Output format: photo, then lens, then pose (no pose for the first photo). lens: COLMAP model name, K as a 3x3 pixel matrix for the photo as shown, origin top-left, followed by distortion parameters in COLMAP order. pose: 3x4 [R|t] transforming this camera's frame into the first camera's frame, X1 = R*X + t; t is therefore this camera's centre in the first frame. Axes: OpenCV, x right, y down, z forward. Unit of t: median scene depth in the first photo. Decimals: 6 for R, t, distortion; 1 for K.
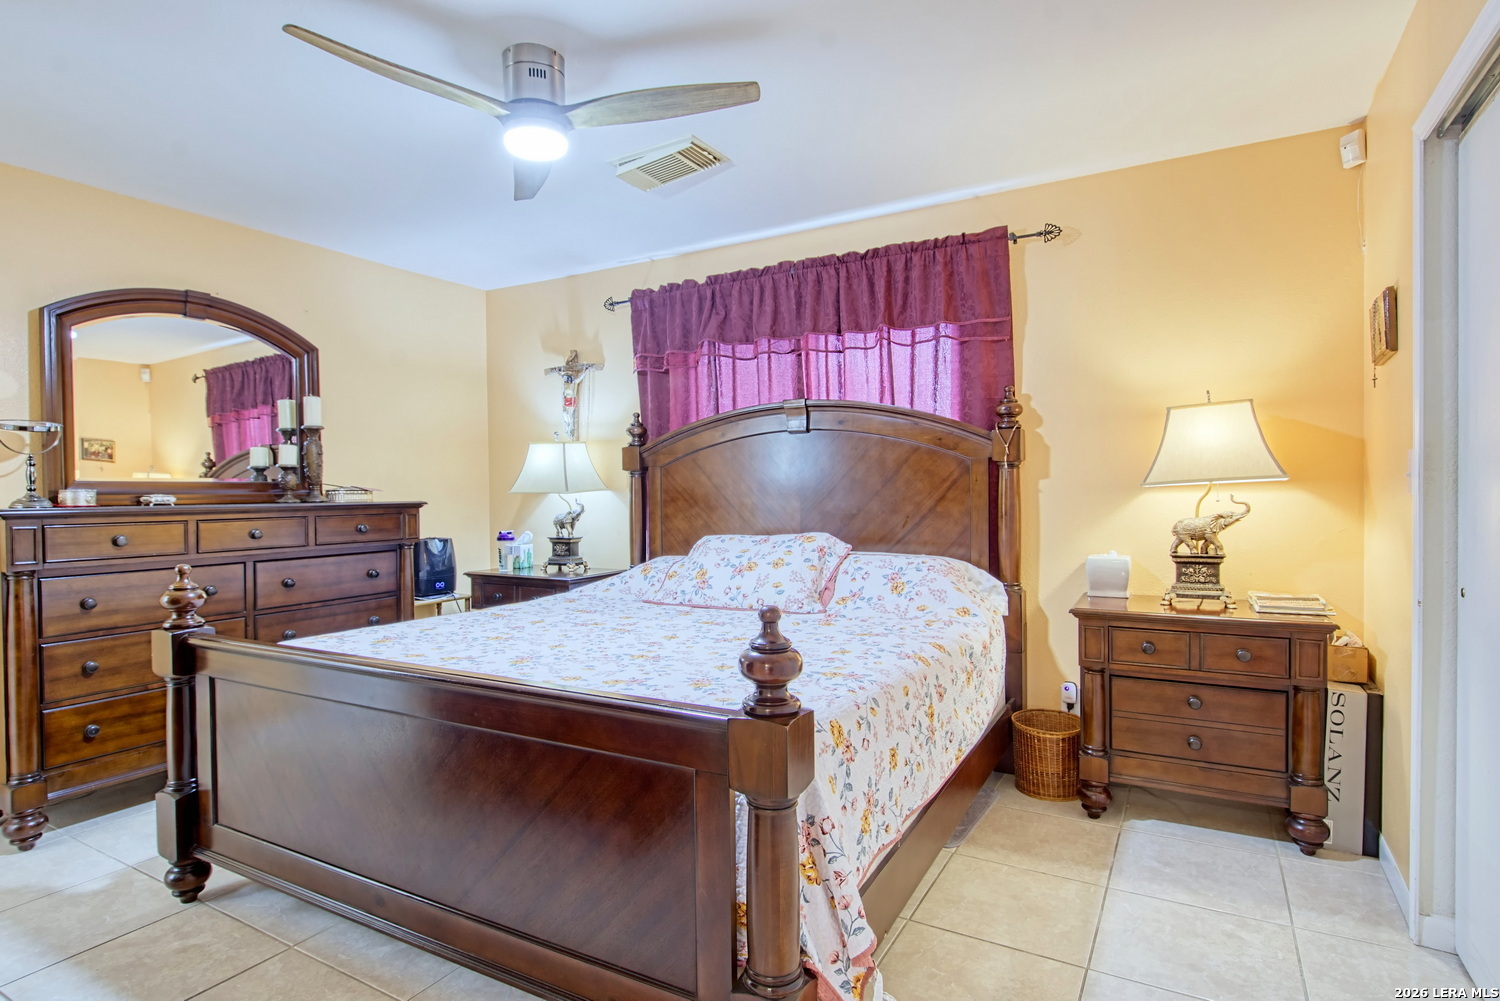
lens RADIAL K [[790.7, 0, 753.7], [0, 790.7, 501.0], [0, 0, 1]] dist [0.015529, -0.015138]
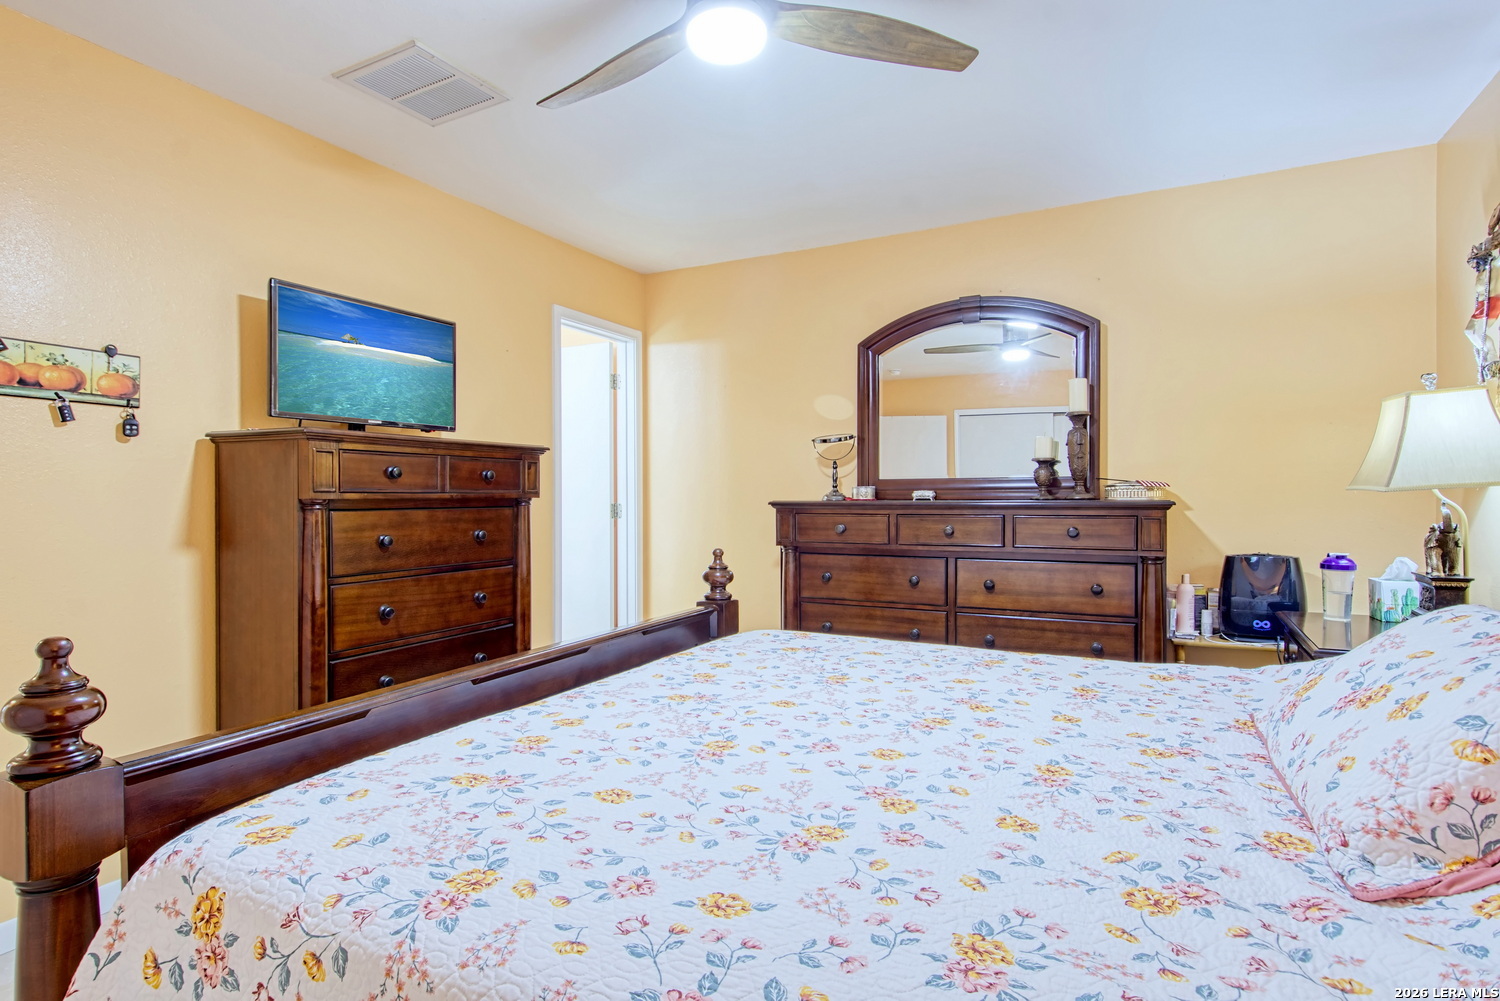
lens RADIAL K [[790.7, 0, 735.9], [0, 790.7, 508.0], [0, 0, 1]] dist [0.015529, -0.015138]
pose [[0.052863, 0.027890, -0.998212, 0.326273], [-0.012358, 0.999552, 0.027273, -0.009366], [0.998525, 0.010895, 0.053184, 0.640056]]
